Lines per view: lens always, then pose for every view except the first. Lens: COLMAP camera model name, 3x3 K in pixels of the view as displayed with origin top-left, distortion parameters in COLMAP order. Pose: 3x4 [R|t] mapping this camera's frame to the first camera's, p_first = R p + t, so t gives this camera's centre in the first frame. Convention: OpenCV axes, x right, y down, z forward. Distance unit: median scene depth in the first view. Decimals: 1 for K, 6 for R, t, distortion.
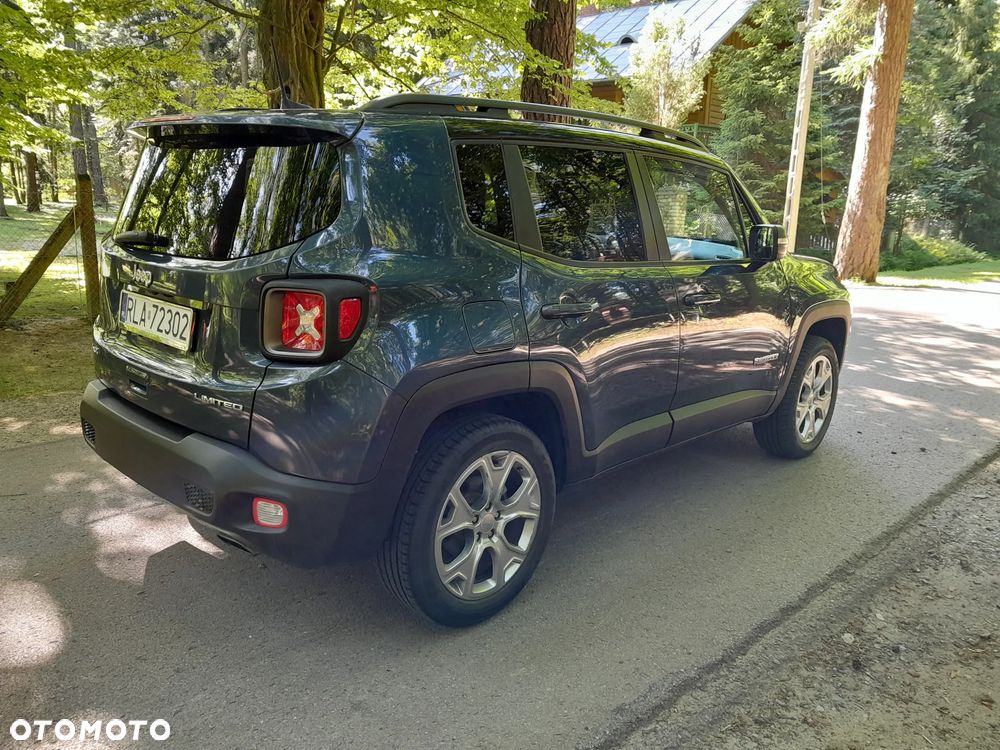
lens RADIAL K [[793.2, 0, 502.4], [0, 793.2, 372.0], [0, 0, 1]] dist [0.022617, -0.006203]
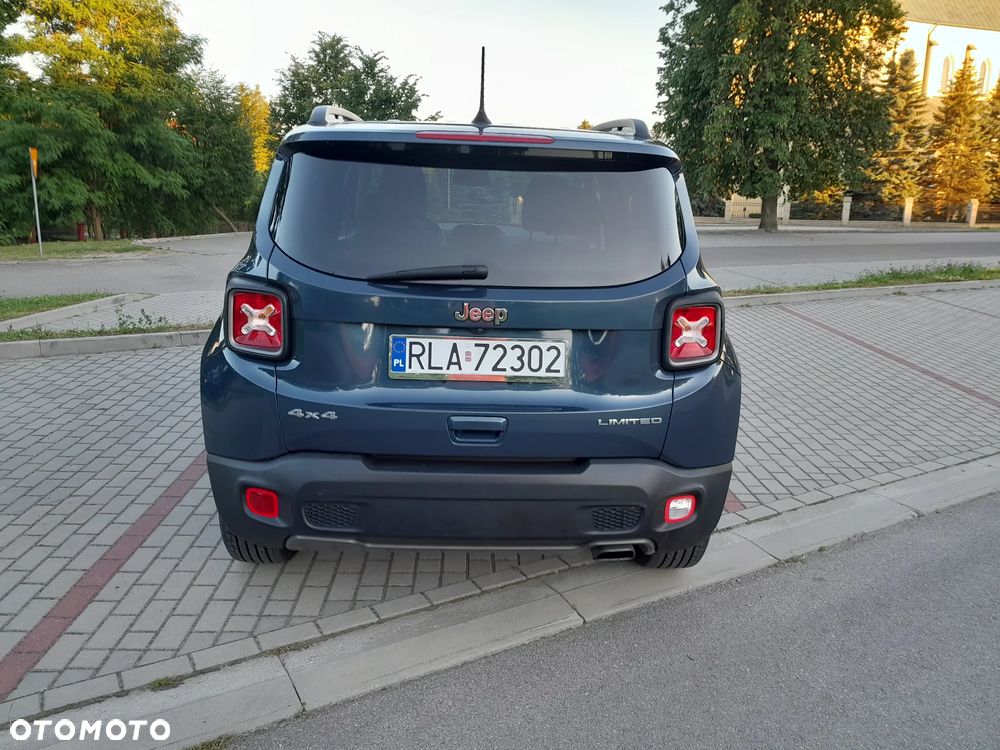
lens RADIAL K [[793.2, 0, 502.4], [0, 793.2, 372.0], [0, 0, 1]] dist [0.022617, -0.006203]
pose [[0.682213, -0.188676, 0.706390, -1.103214], [0.147689, 0.981776, 0.119597, -0.162789], [-0.716082, 0.022735, 0.697646, 0.362332]]
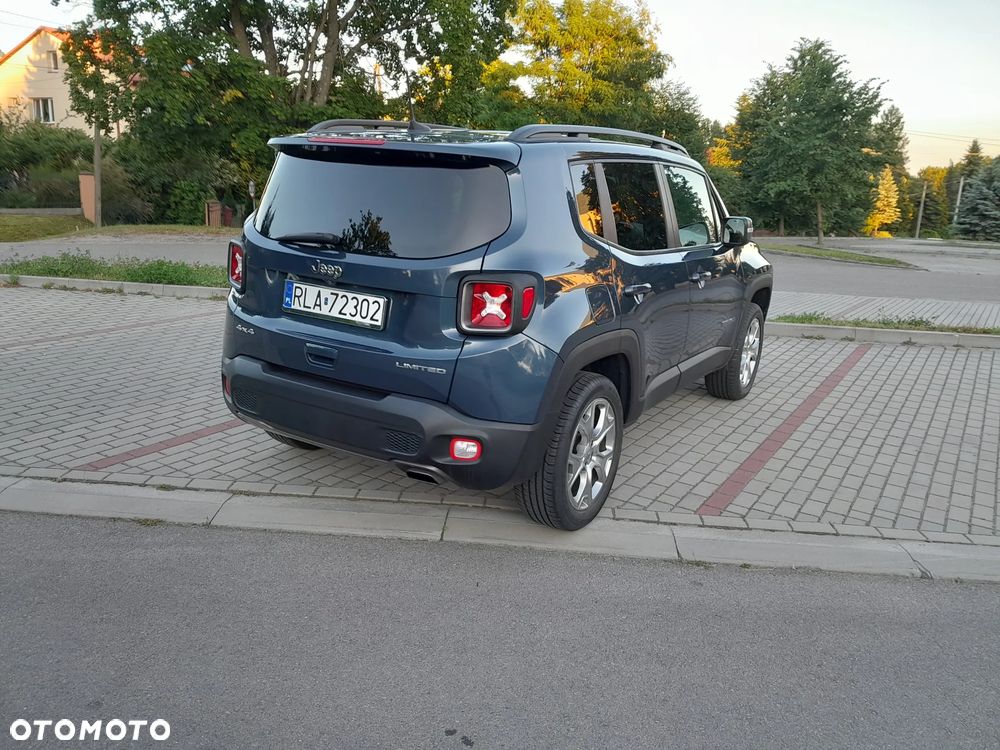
lens RADIAL K [[793.2, 0, 502.4], [0, 793.2, 372.0], [0, 0, 1]] dist [0.022617, -0.006203]
pose [[0.972714, -0.042896, 0.228007, -0.484420], [0.030515, 0.997876, 0.057549, -0.025644], [-0.229992, -0.049021, 0.971957, -0.273704]]
